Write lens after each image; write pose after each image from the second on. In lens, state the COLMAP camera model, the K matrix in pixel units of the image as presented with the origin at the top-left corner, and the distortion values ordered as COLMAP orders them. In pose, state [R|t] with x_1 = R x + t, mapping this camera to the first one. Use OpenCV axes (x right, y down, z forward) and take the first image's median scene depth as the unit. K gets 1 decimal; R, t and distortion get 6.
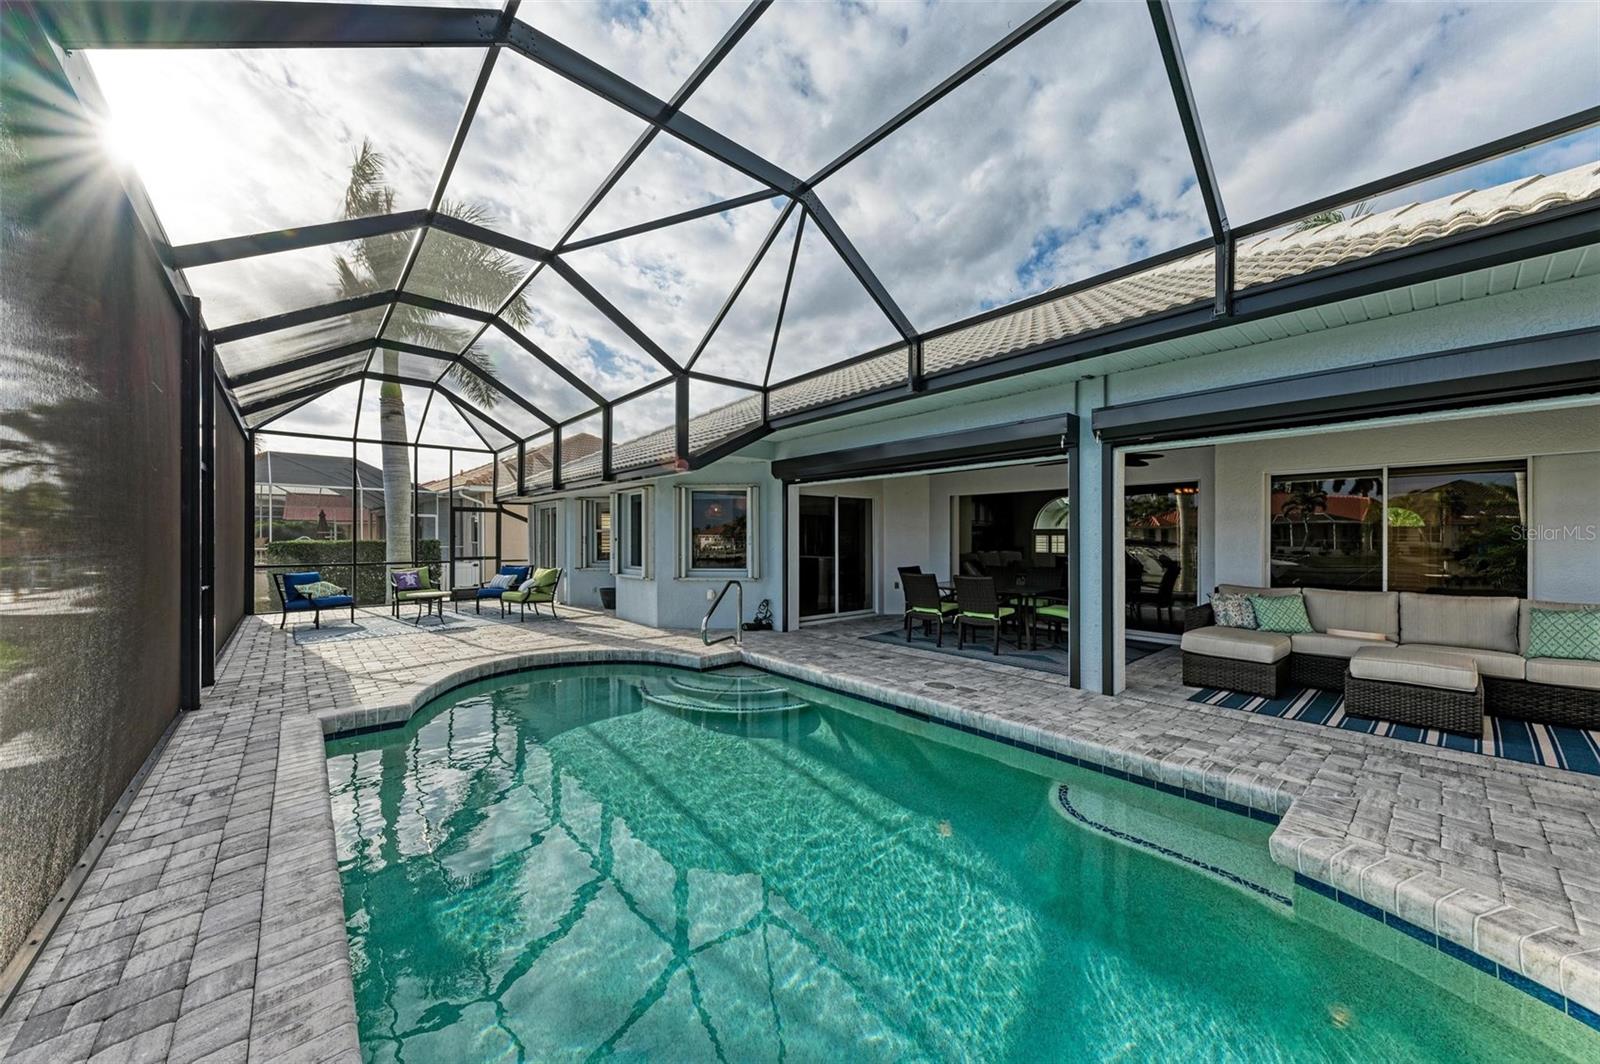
lens RADIAL K [[570.0, 0, 801.6], [0, 570.0, 538.2], [0, 0, 1]] dist [-0.000023, -0.000041]
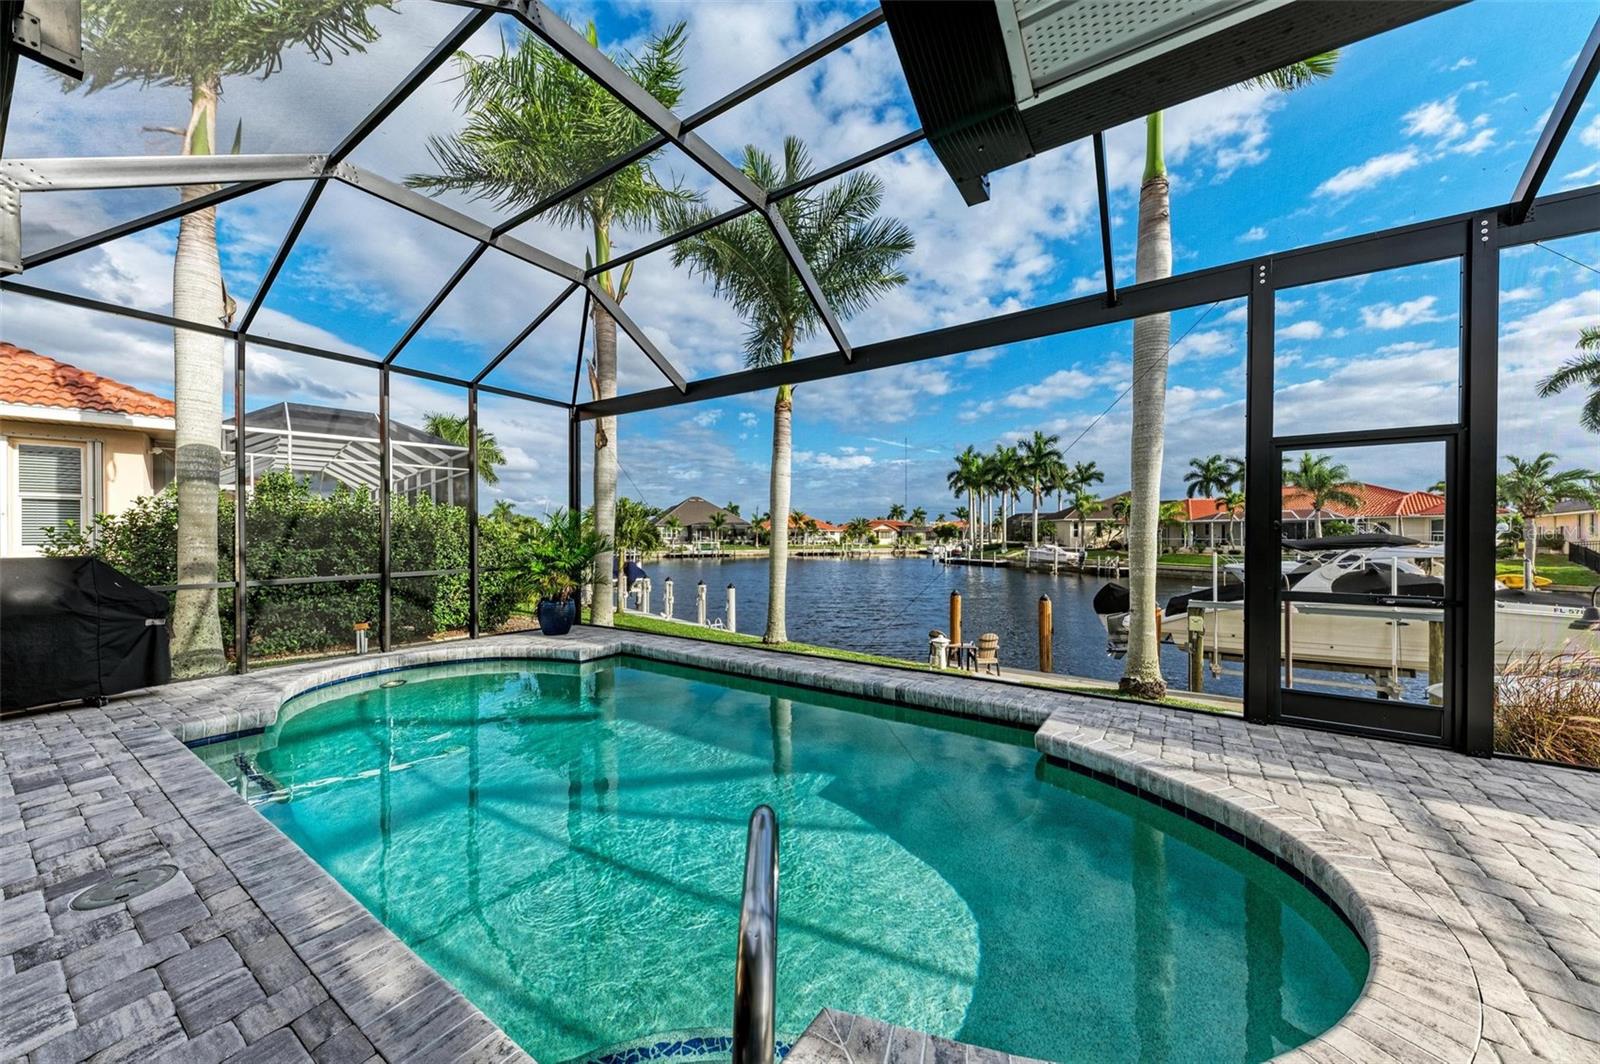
lens RADIAL K [[564.1, 0, 800.0], [0, 564.1, 532.0], [0, 0, 1]] dist [0.000733, 0.000105]
pose [[-0.967073, -0.005514, -0.254441, -0.131355], [-0.004305, 0.999977, -0.005307, -0.003786], [0.254464, -0.004037, -0.967074, 1.521219]]
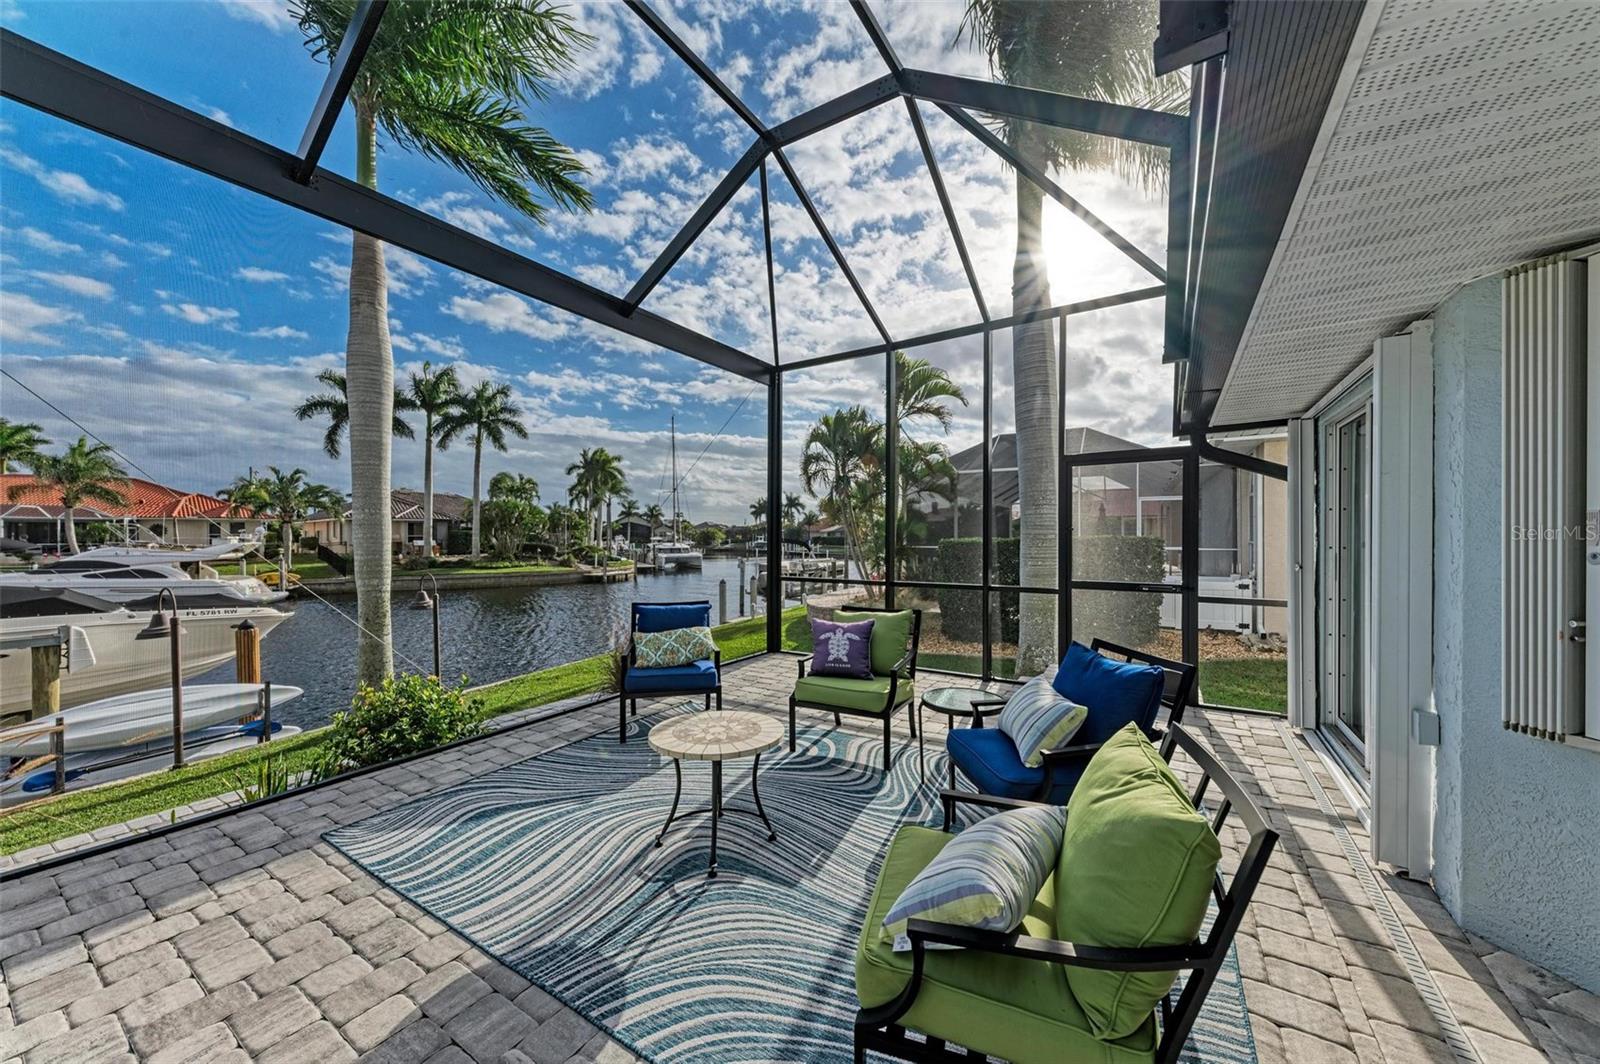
lens RADIAL K [[570.0, 0, 801.6], [0, 570.0, 538.2], [0, 0, 1]] dist [-0.000023, -0.000041]
pose [[0.290013, -0.002978, -0.957018, -0.691602], [0.001435, 0.999995, -0.002677, -0.005566], [0.957022, -0.000597, 0.290016, 1.741475]]
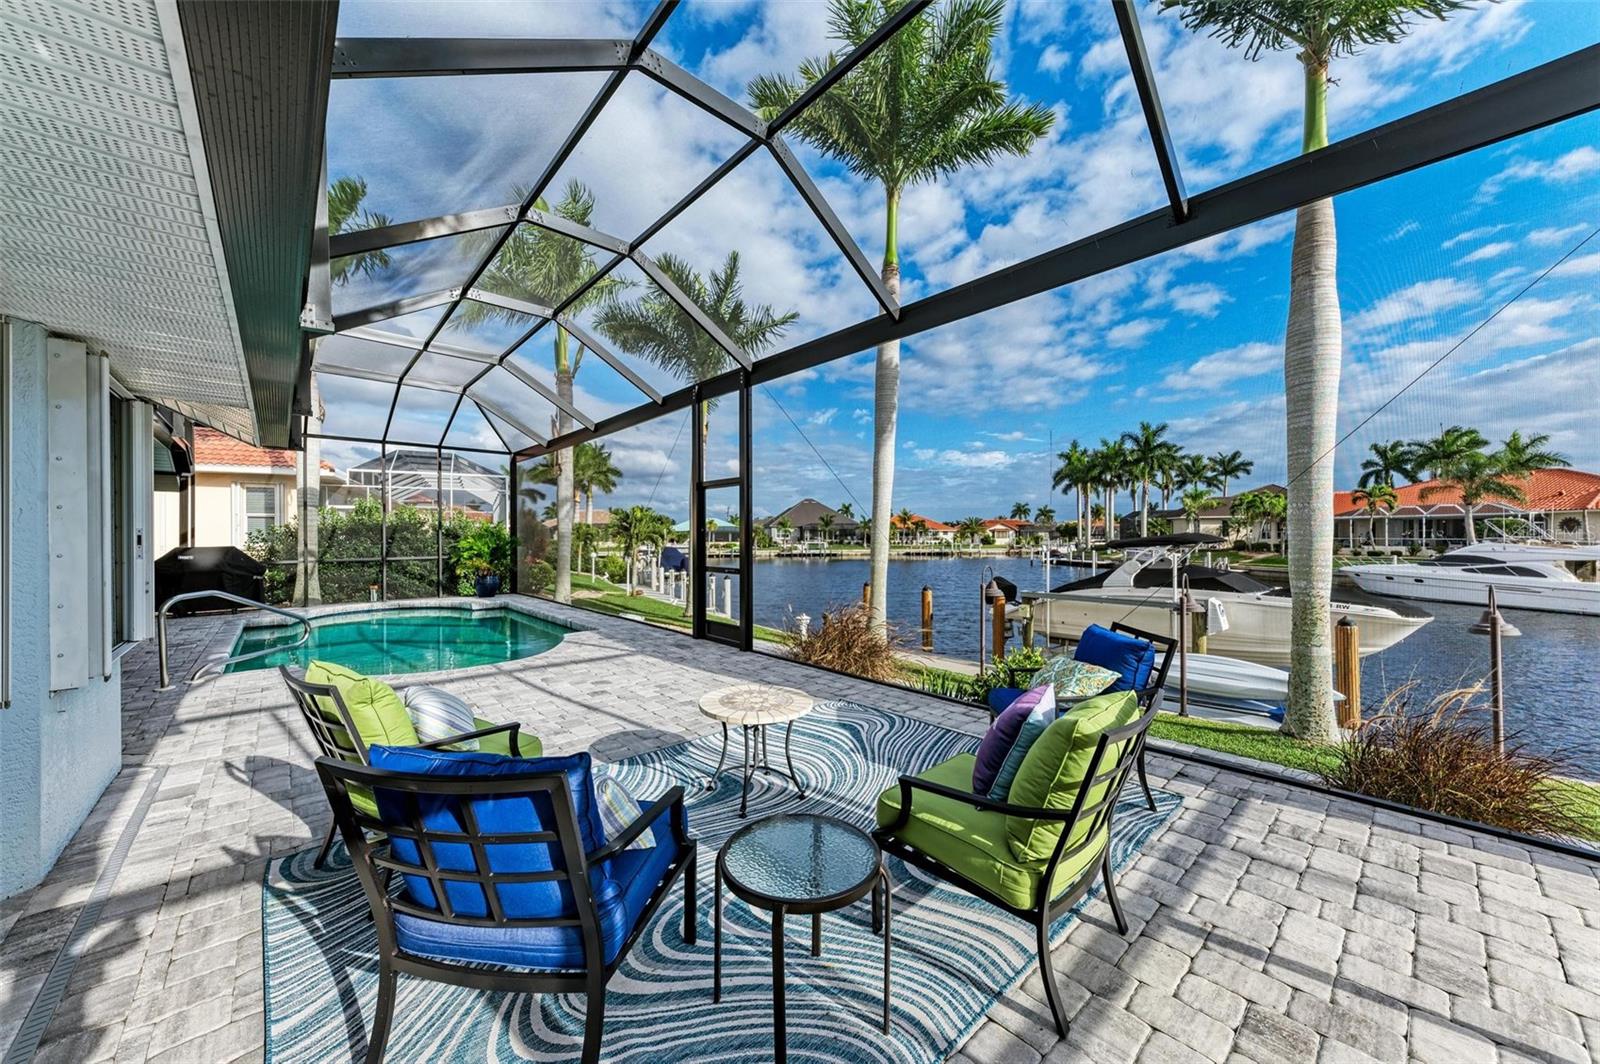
lens RADIAL K [[570.0, 0, 801.6], [0, 570.0, 538.2], [0, 0, 1]] dist [-0.000023, -0.000041]
pose [[-0.999887, -0.001807, -0.014925, -1.226435], [-0.001903, 0.999977, 0.006442, -0.009719], [0.014913, 0.006470, -0.999868, 2.399635]]
